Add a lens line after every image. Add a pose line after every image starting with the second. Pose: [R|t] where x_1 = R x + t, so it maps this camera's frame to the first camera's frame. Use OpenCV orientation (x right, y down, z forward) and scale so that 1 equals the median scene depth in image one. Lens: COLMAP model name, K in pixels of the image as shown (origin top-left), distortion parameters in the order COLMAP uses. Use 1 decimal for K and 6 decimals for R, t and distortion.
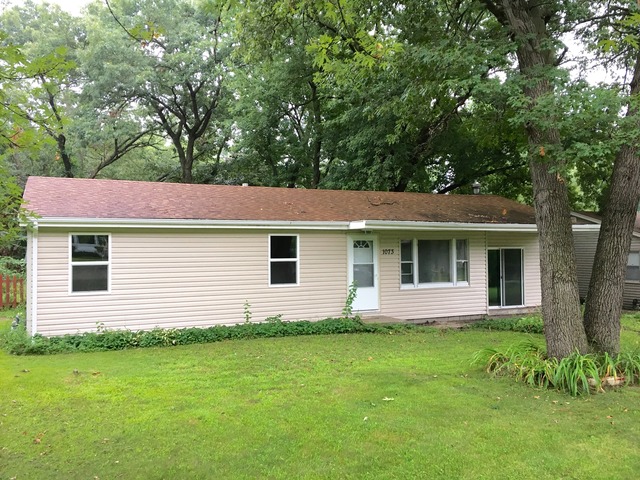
lens RADIAL K [[543.1, 0, 321.6], [0, 543.1, 240.3], [0, 0, 1]] dist [0.073014, -0.078006]
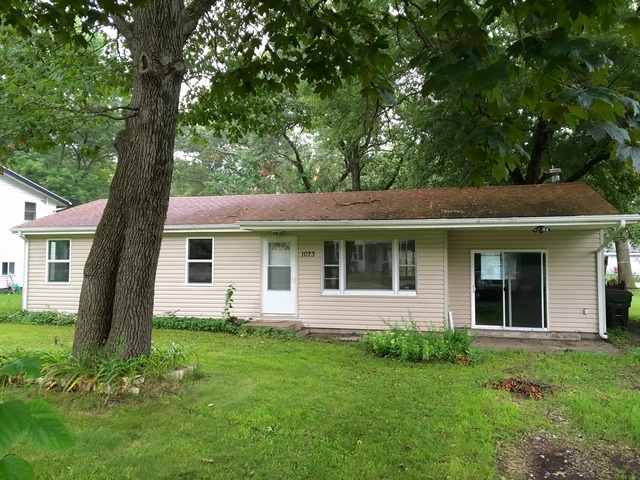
lens RADIAL K [[543.1, 0, 320.7], [0, 543.1, 241.8], [0, 0, 1]] dist [0.073014, -0.078006]
pose [[0.755819, -0.006655, -0.654747, 0.755286], [0.010694, 0.999940, 0.002182, -0.001885], [0.654694, -0.008651, 0.755845, 0.307206]]
